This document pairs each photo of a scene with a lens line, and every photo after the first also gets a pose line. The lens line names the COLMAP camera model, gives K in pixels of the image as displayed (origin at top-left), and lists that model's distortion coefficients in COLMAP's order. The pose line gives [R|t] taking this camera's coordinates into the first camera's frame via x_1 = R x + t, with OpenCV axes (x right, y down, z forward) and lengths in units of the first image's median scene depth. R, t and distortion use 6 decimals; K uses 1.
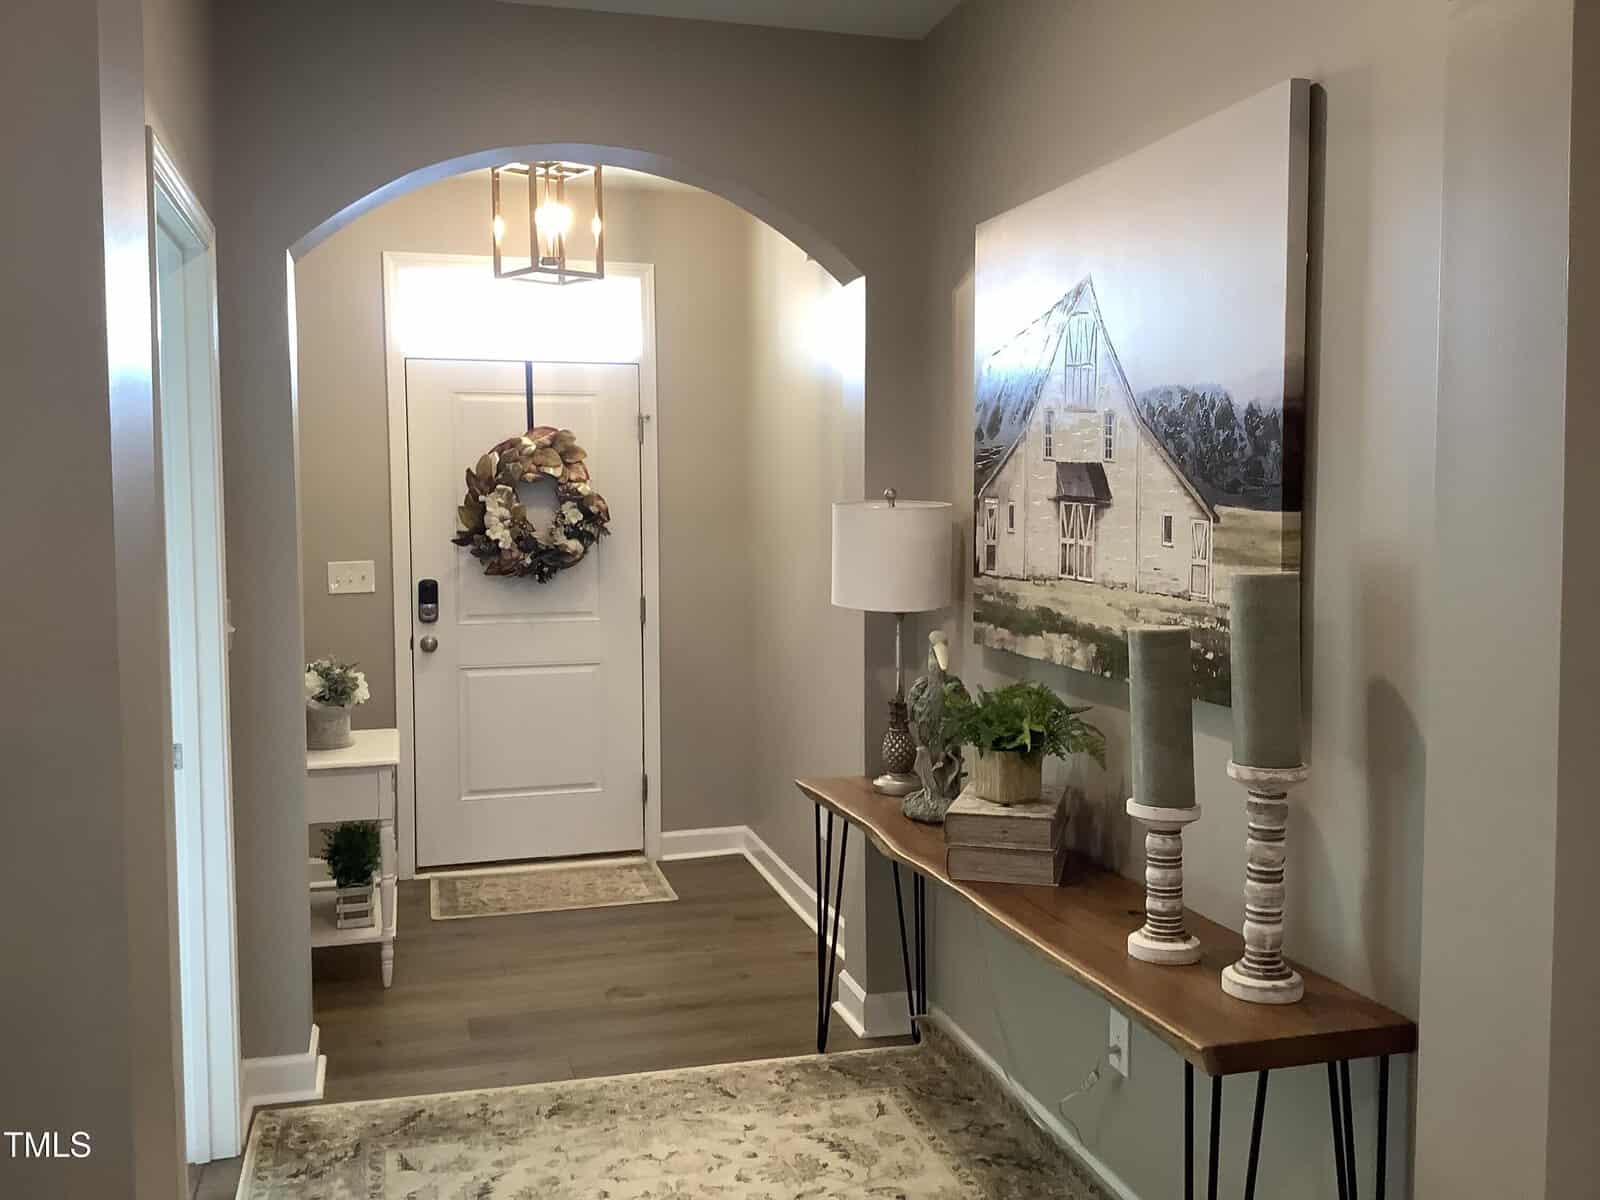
lens RADIAL K [[1415.6, 0, 800.0], [0, 1415.6, 600.0], [0, 0, 1]] dist [0.127400, -0.299348]
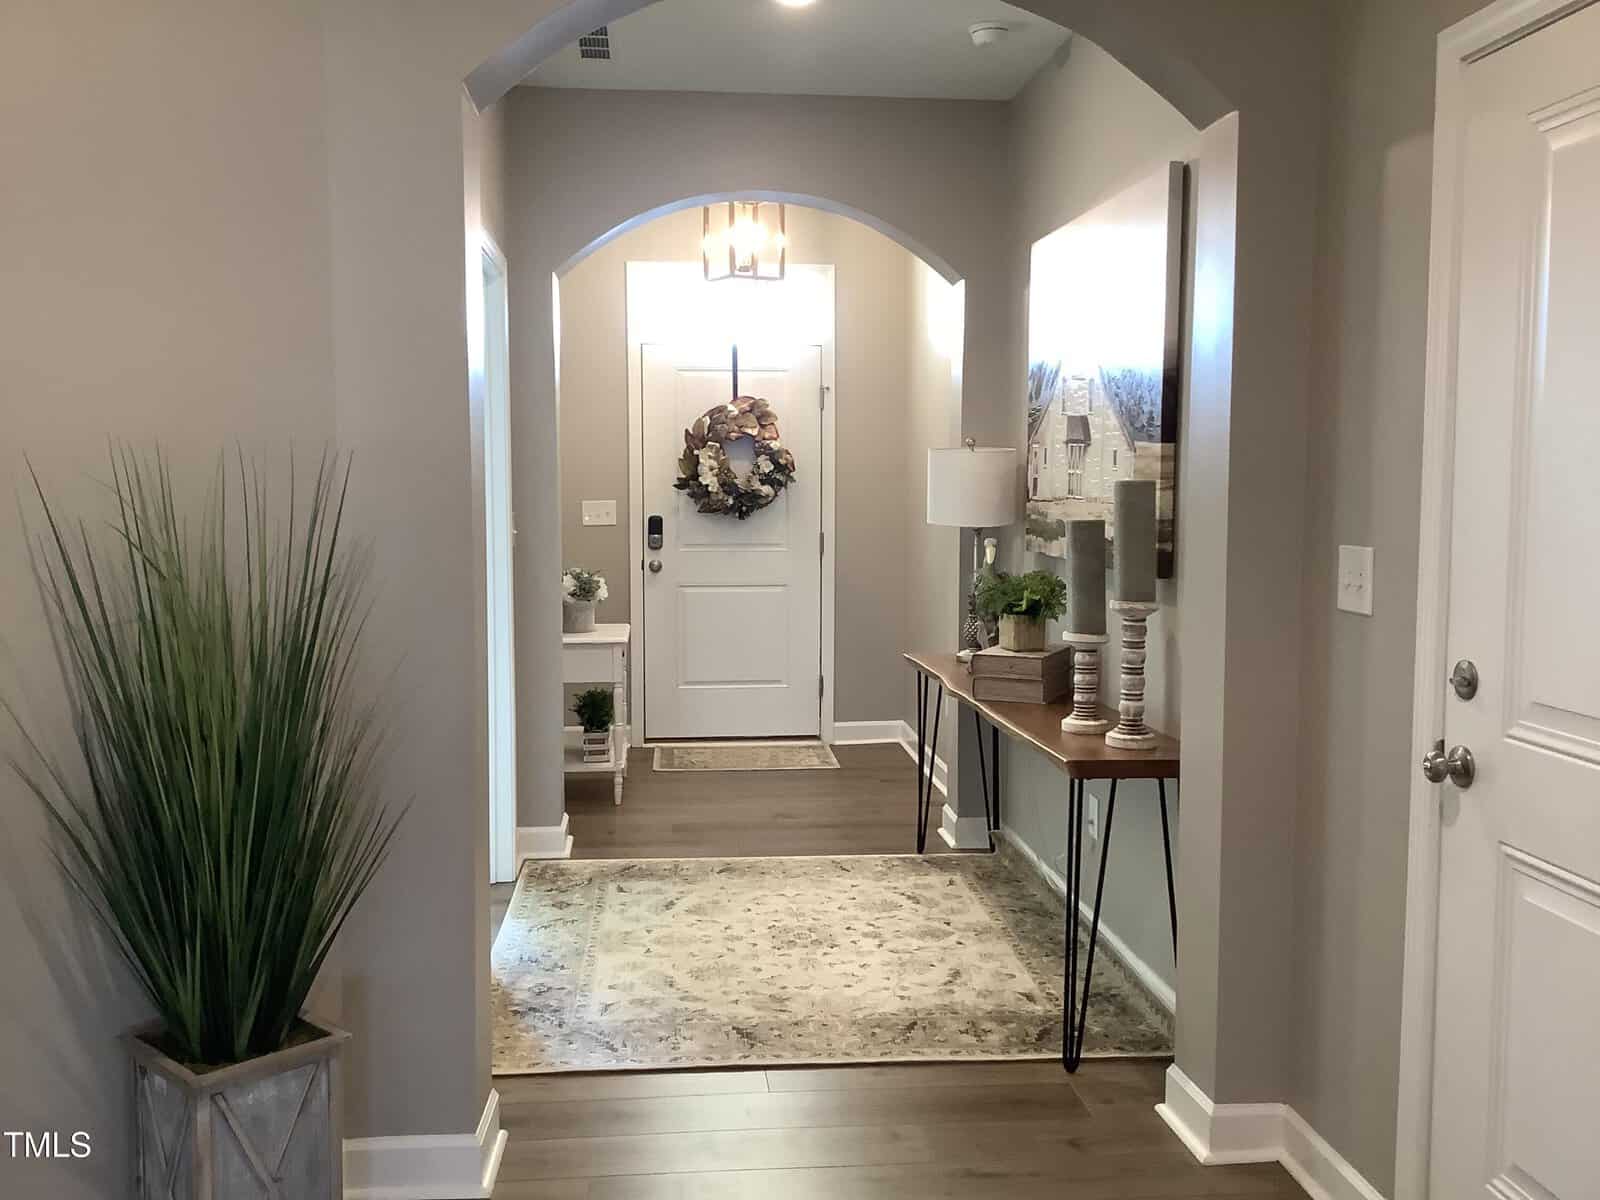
lens RADIAL K [[1433.8, 0, 800.0], [0, 1433.8, 600.0], [0, 0, 1]] dist [0.097161, 0.000920]
pose [[0.984436, 0.019626, -0.174642, 0.142736], [-0.016748, 0.999699, 0.017942, 0.053984], [0.174942, -0.014738, 0.984468, -0.381800]]
